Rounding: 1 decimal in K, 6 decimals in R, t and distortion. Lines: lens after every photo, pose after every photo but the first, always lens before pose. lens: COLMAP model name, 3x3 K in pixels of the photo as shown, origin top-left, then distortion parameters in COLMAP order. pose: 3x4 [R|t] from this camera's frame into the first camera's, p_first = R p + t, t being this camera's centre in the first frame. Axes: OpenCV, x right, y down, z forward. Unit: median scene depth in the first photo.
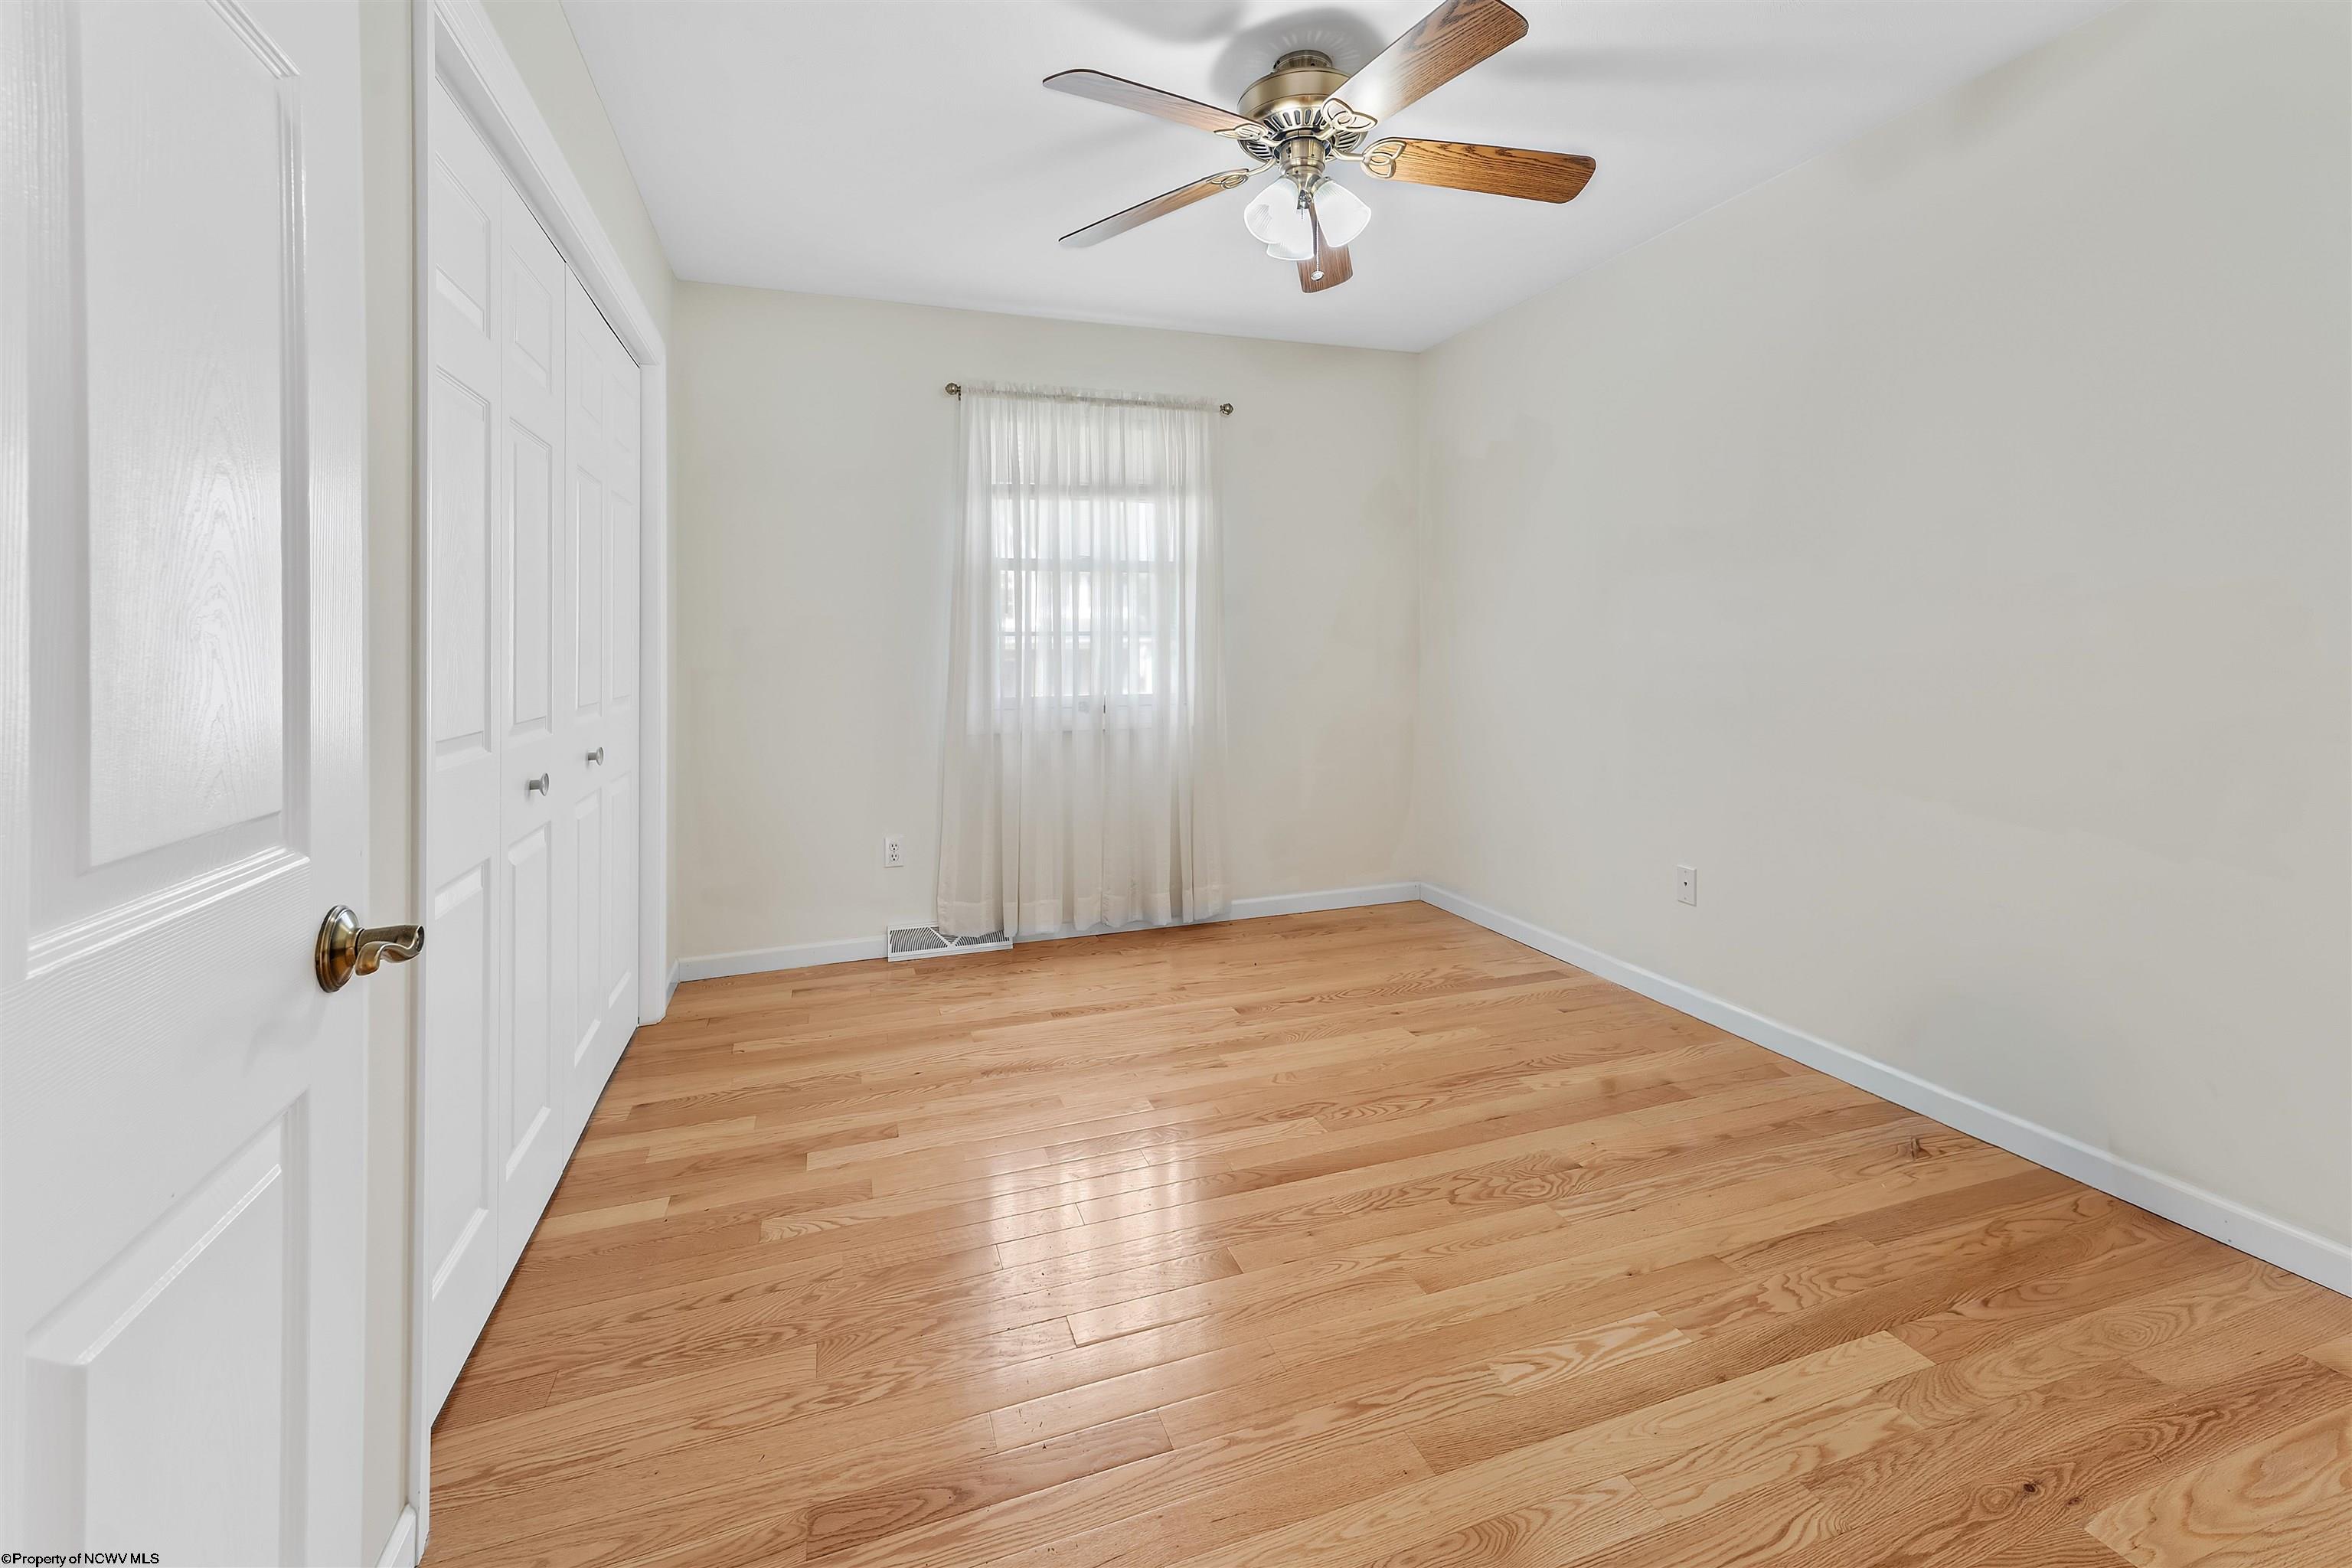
lens RADIAL K [[977.9, 0, 1171.9], [0, 977.9, 641.2], [0, 0, 1]] dist [0.001587, 0.000123]
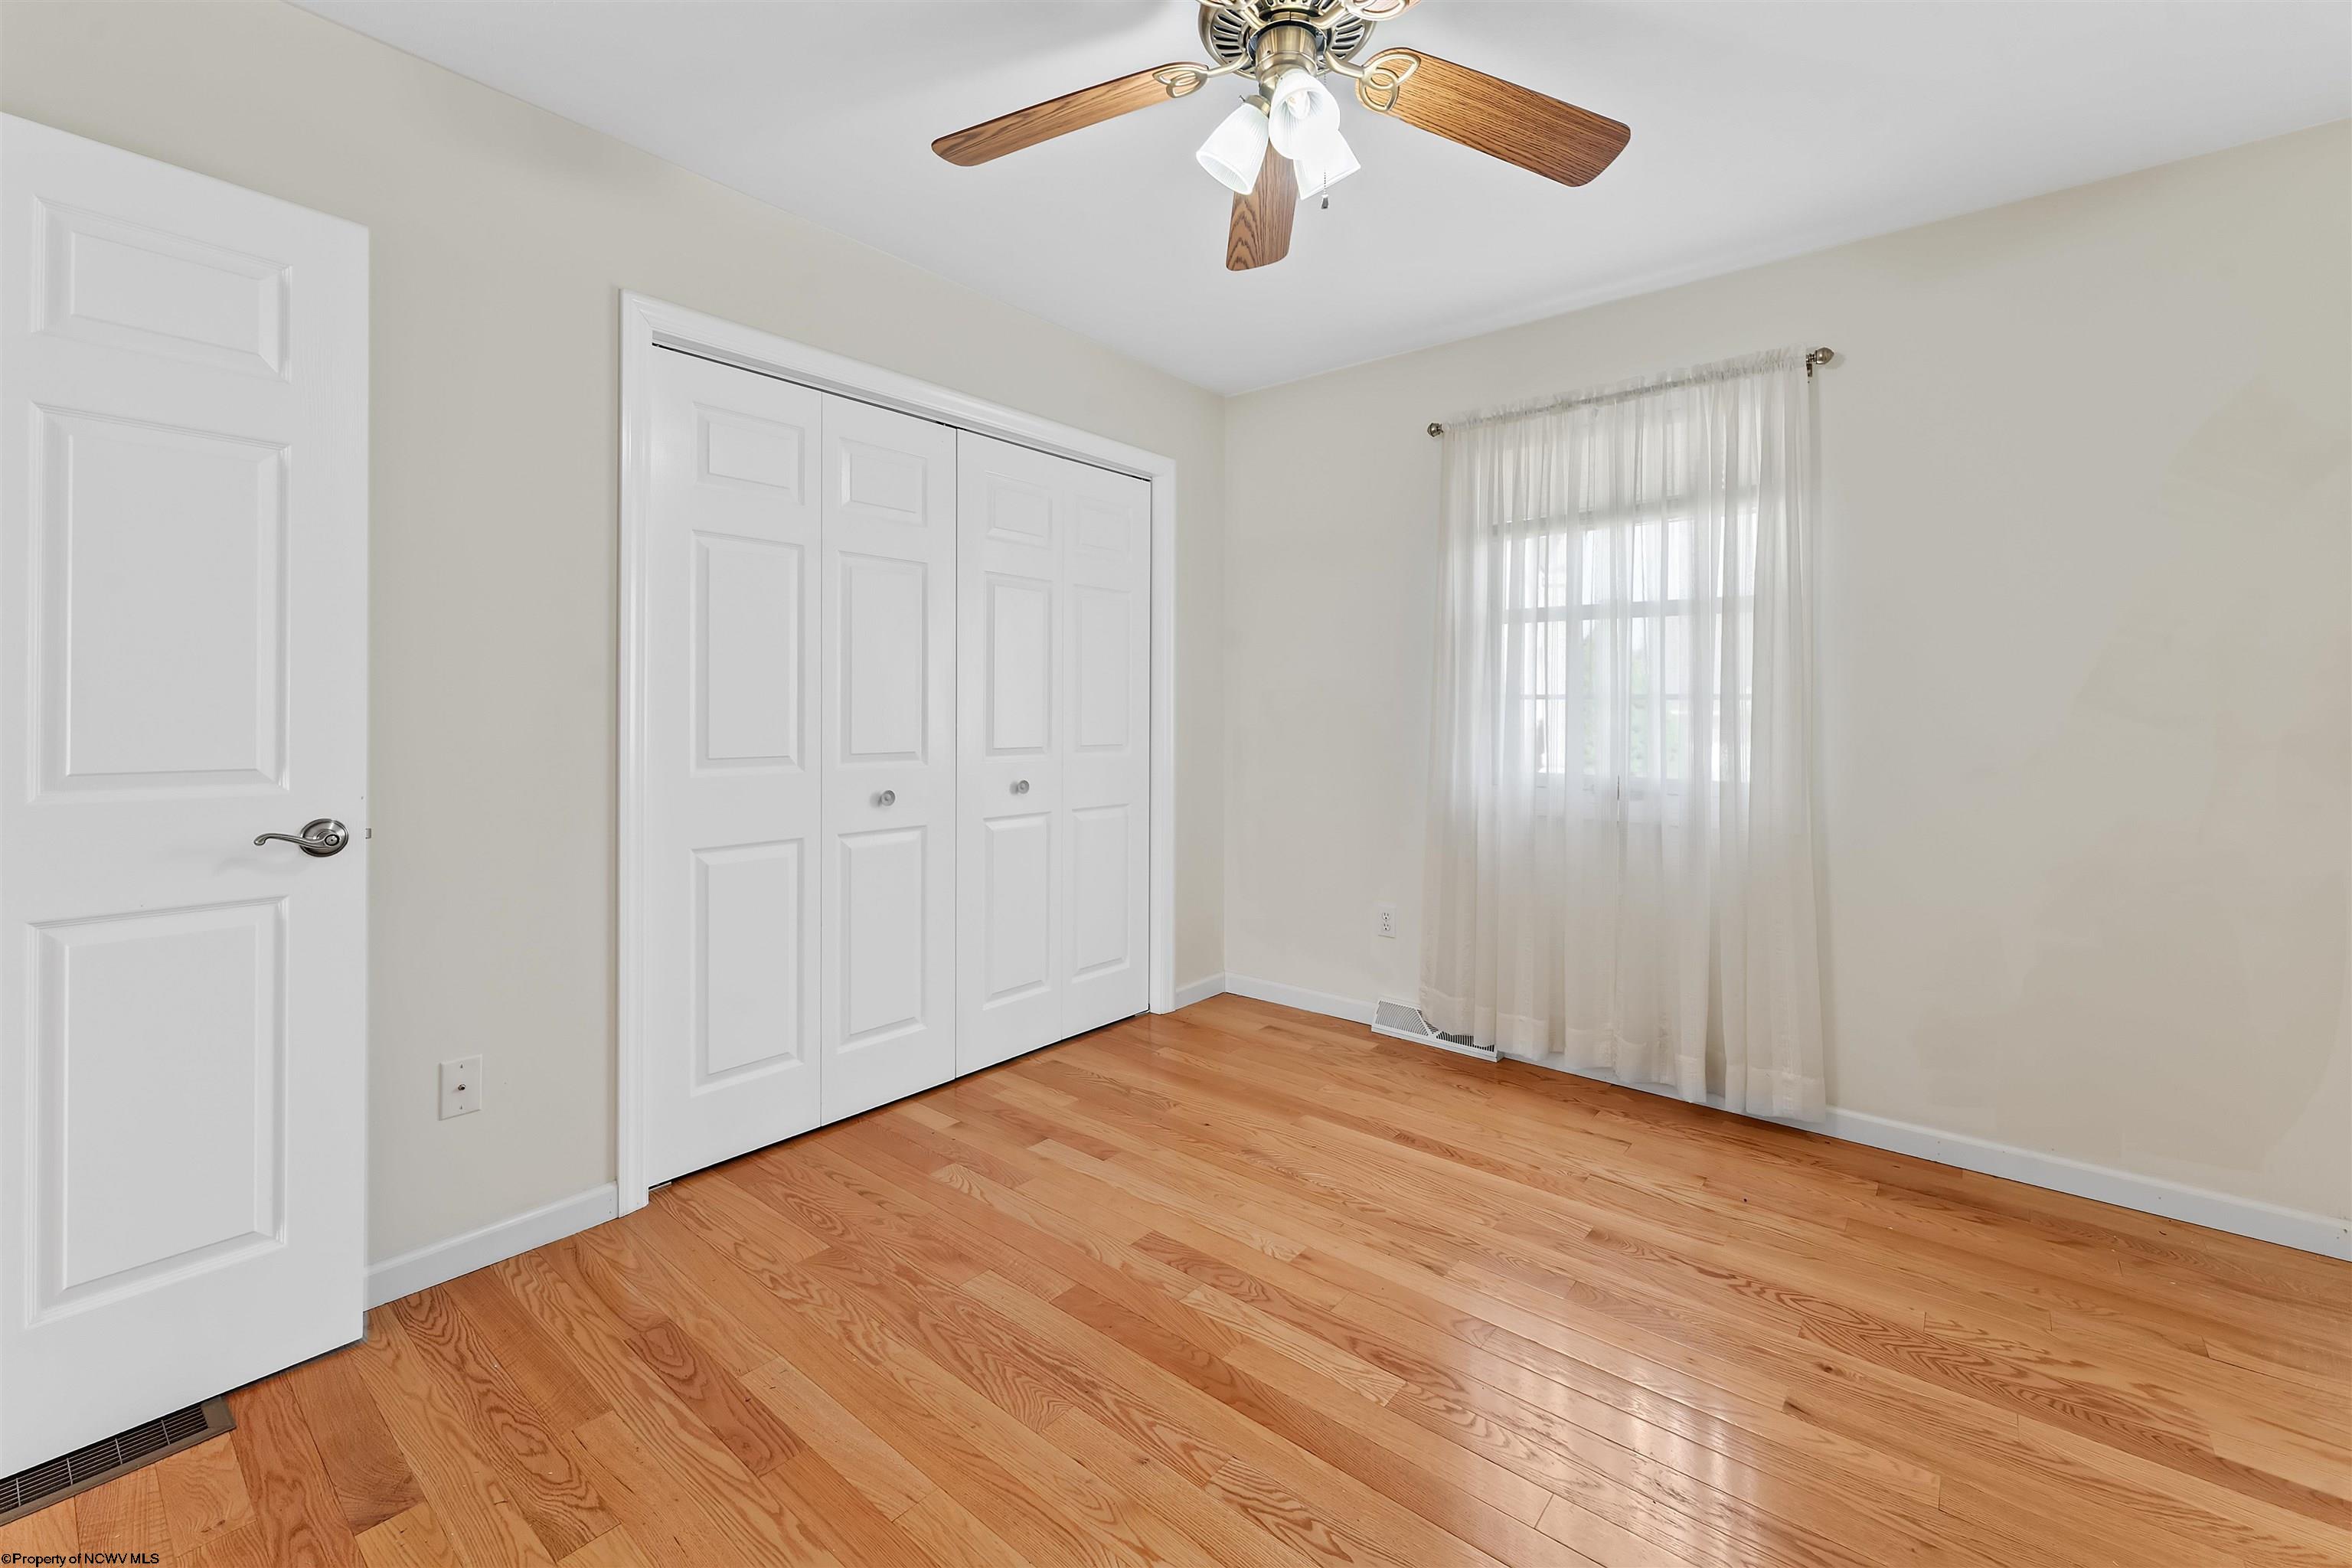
lens RADIAL K [[966.3, 0, 1176.4], [0, 966.3, 700.2], [0, 0, 1]] dist [-0.000972, -0.000310]
pose [[0.523095, 0.007972, -0.852237, 0.419515], [-0.011082, 0.999935, 0.002551, -0.003540], [0.852202, 0.008110, 0.523150, 0.317635]]
